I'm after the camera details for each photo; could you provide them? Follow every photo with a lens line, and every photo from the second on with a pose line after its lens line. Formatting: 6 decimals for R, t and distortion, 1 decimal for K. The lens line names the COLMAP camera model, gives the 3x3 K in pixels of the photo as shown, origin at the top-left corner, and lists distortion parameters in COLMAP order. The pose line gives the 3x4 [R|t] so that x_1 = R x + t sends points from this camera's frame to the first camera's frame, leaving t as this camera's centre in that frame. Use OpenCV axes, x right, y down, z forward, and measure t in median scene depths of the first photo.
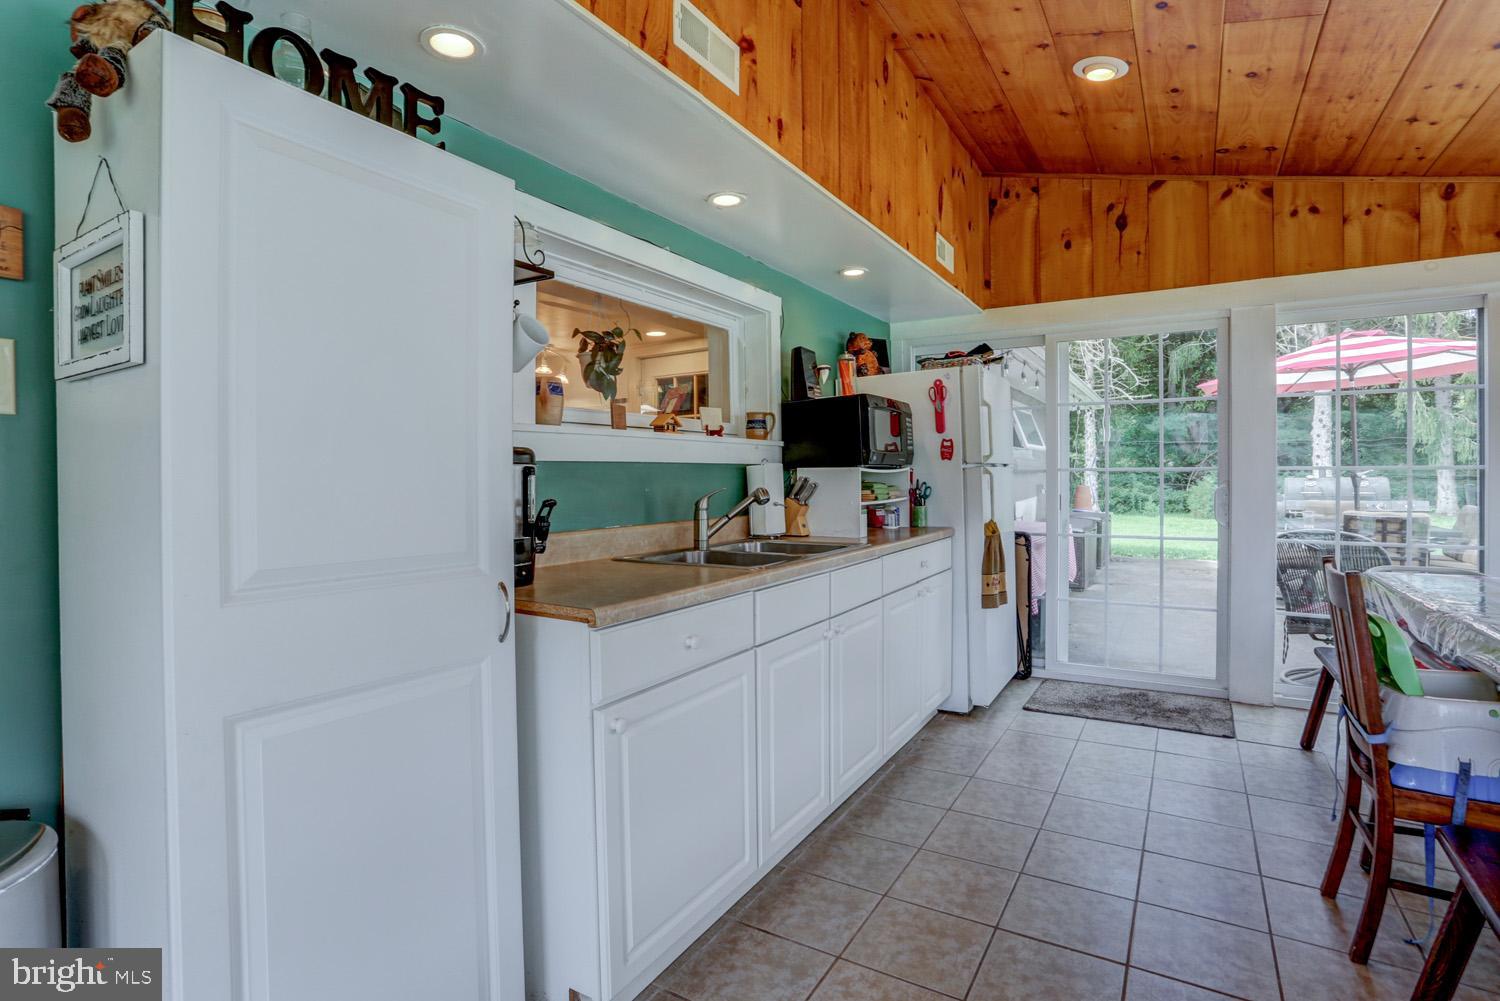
lens RADIAL K [[728.2, 0, 746.3], [0, 728.2, 488.6], [0, 0, 1]] dist [-0.060443, 0.022123]
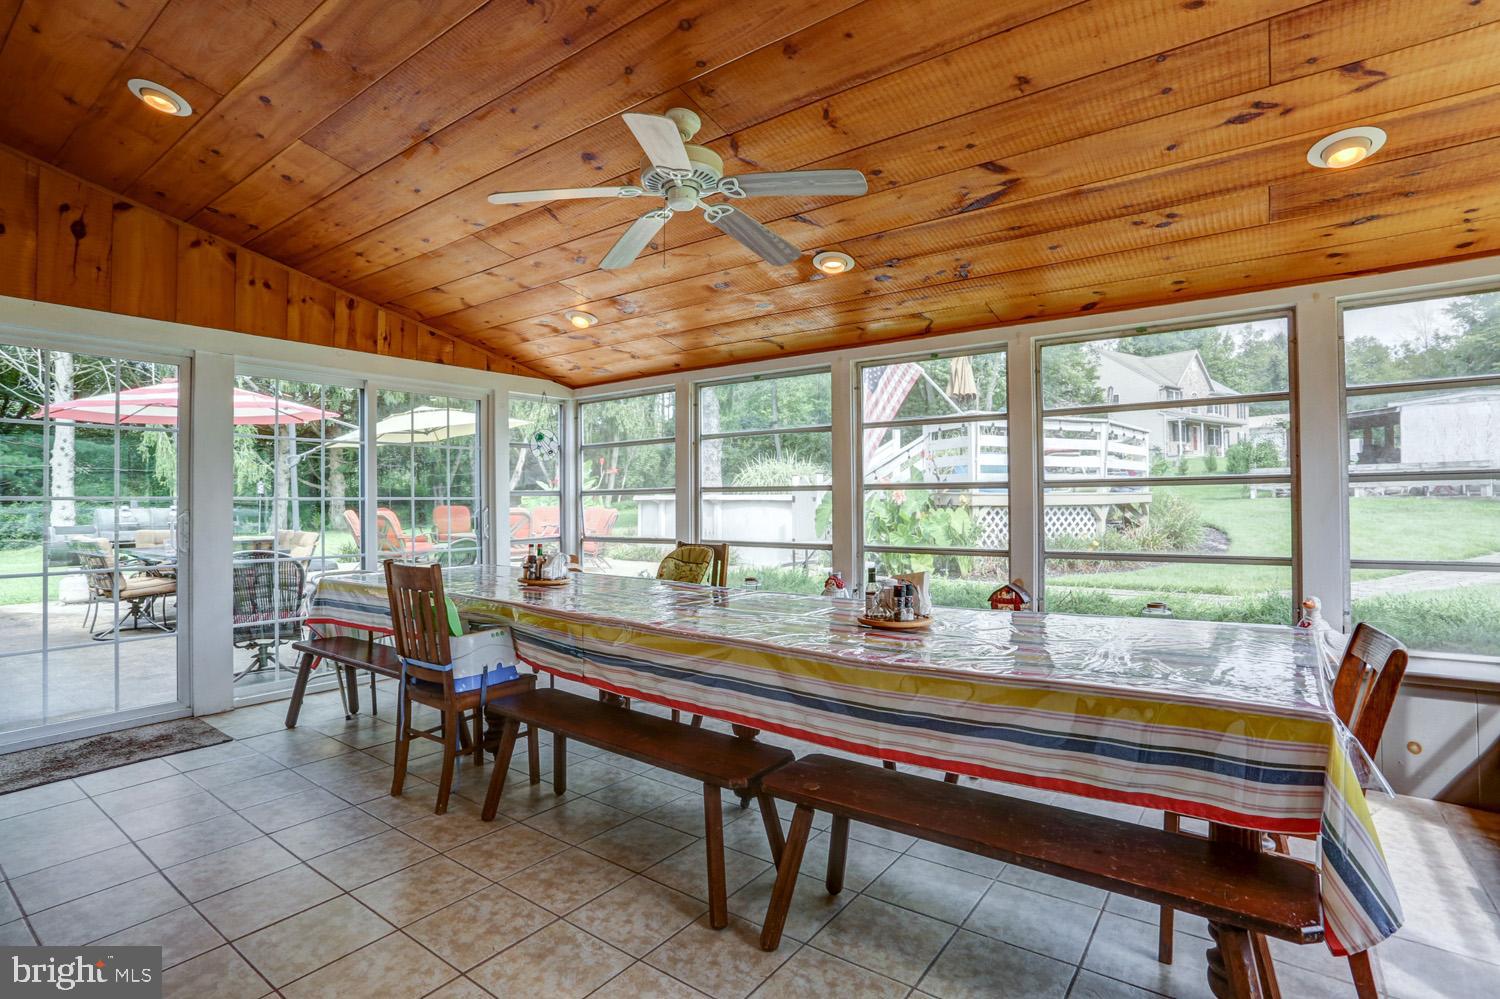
lens RADIAL K [[728.2, 0, 751.9], [0, 728.2, 488.0], [0, 0, 1]] dist [-0.060443, 0.022123]
pose [[0.073265, 0.024409, 0.997014, -0.347875], [0.022055, 0.999416, -0.026088, 0.002808], [-0.997069, 0.023900, 0.072684, 0.089215]]
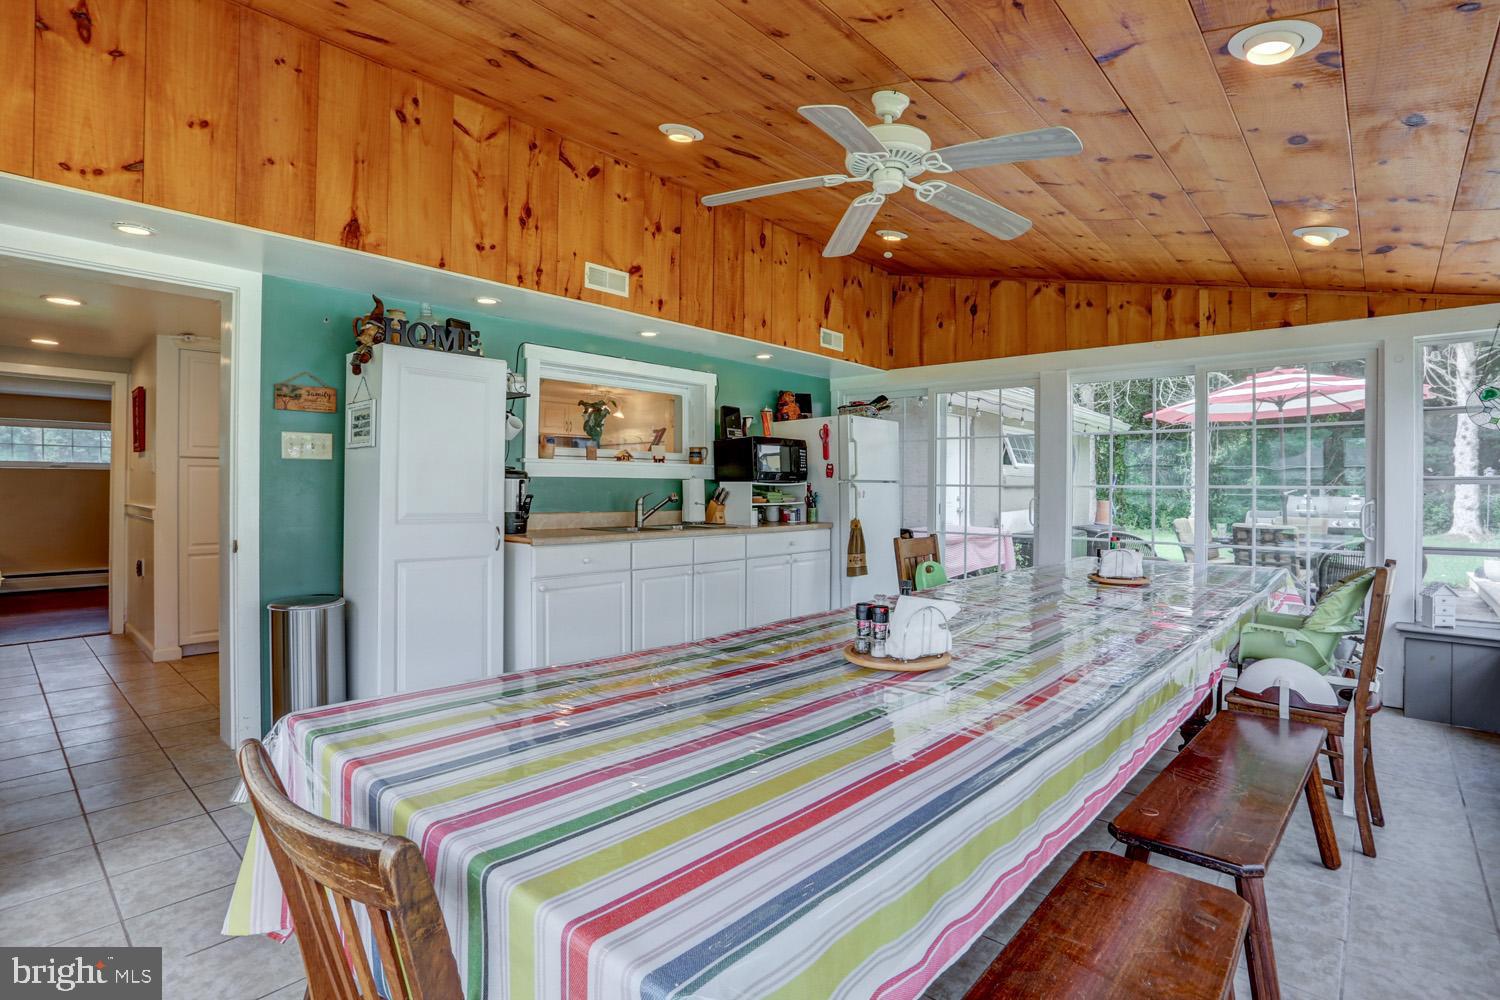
lens RADIAL K [[728.2, 0, 748.4], [0, 728.2, 495.7], [0, 0, 1]] dist [-0.060443, 0.022123]
pose [[0.983835, 0.017463, -0.178225, 0.404819], [-0.018405, 0.999824, -0.003632, 0.007202], [0.178130, 0.006854, 0.983983, -0.550978]]
